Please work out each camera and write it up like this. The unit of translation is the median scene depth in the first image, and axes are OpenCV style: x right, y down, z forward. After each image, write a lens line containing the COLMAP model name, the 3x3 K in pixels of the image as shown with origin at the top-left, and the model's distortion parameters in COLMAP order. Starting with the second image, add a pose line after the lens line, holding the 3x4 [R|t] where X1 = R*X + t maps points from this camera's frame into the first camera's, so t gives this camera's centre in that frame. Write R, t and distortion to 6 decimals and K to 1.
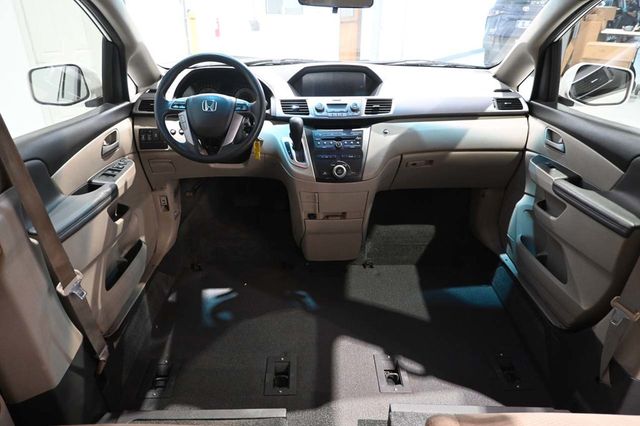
lens RADIAL K [[436.5, 0, 318.9], [0, 436.5, 211.1], [0, 0, 1]] dist [0.001475, -0.009441]
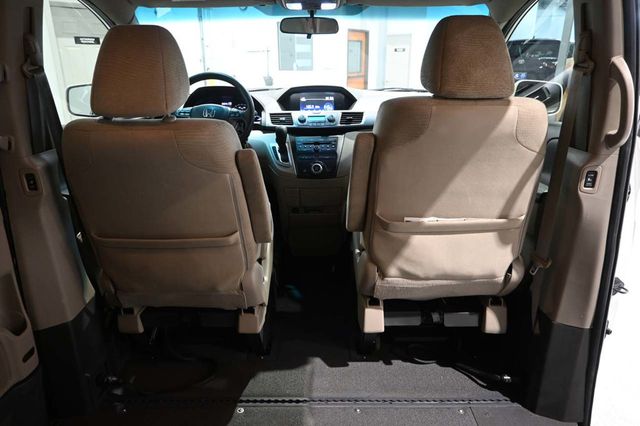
lens RADIAL K [[436.5, 0, 316.4], [0, 436.5, 208.3], [0, 0, 1]] dist [0.001475, -0.009441]
pose [[0.999246, 0.001034, -0.038814, 0.087927], [-0.006021, 0.991680, -0.128589, 0.159072], [0.038358, 0.128726, 0.990938, -0.151984]]
